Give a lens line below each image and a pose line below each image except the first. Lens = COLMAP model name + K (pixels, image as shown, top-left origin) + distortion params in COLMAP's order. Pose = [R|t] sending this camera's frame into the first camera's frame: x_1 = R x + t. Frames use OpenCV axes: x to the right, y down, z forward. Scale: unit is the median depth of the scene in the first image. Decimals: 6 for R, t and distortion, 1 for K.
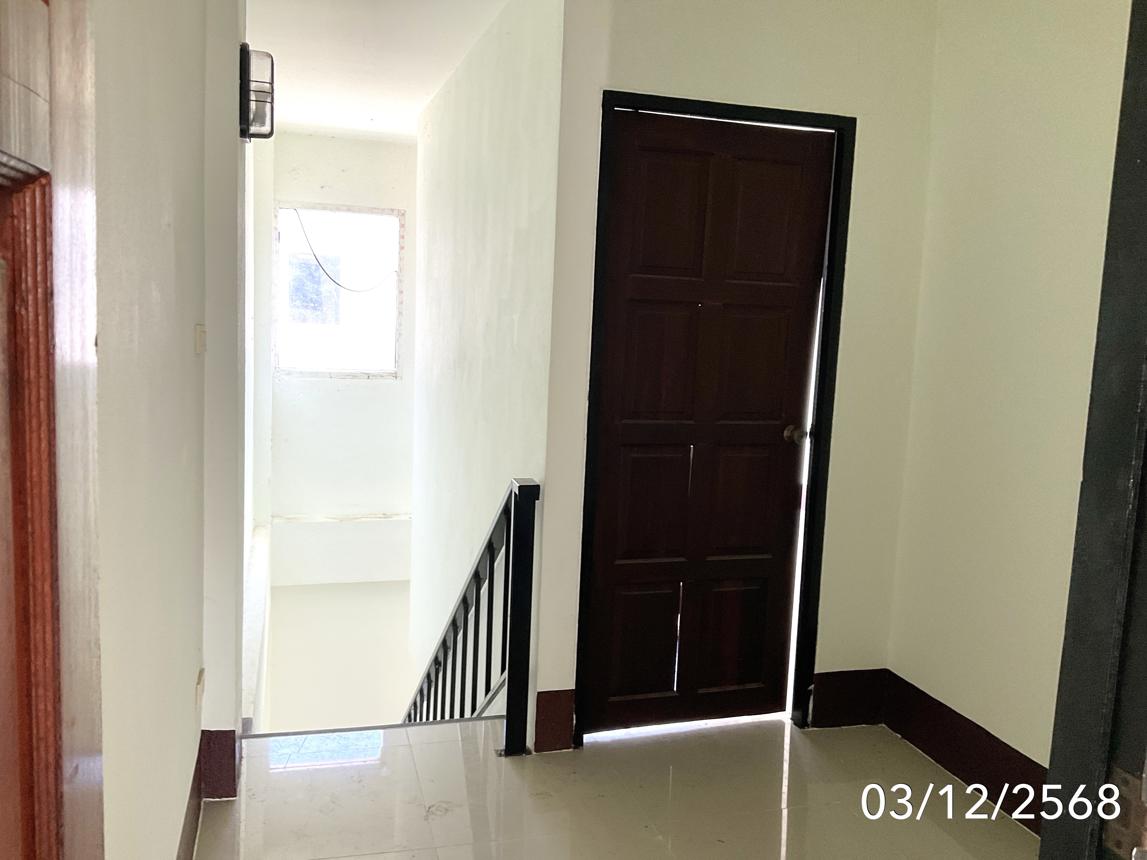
lens RADIAL K [[976.2, 0, 573.5], [0, 976.2, 430.0], [0, 0, 1]] dist [0.001116, -0.015314]
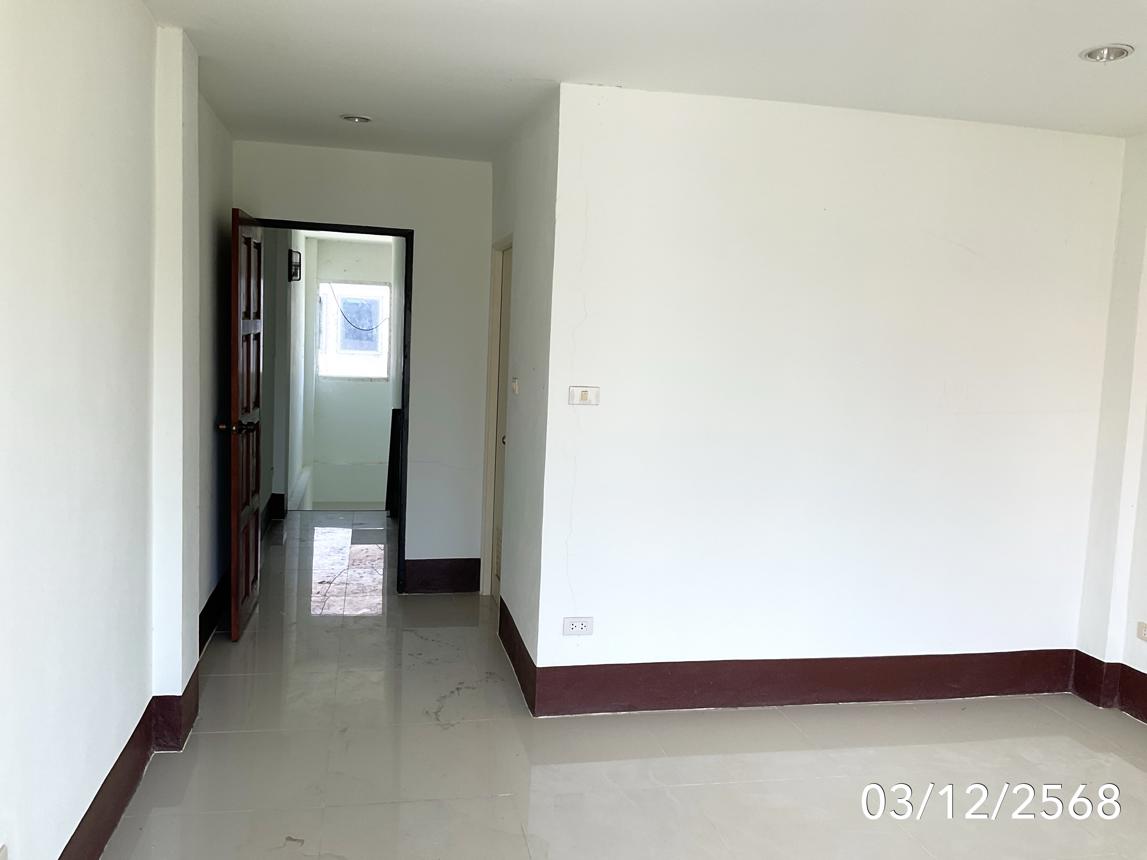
lens RADIAL K [[976.2, 0, 573.5], [0, 976.2, 430.0], [0, 0, 1]] dist [0.001116, -0.015314]
pose [[0.997768, 0.003483, -0.066692, 0.267696], [-0.005806, 0.999382, -0.034658, 0.093330], [0.066530, 0.034968, 0.997171, -0.700238]]
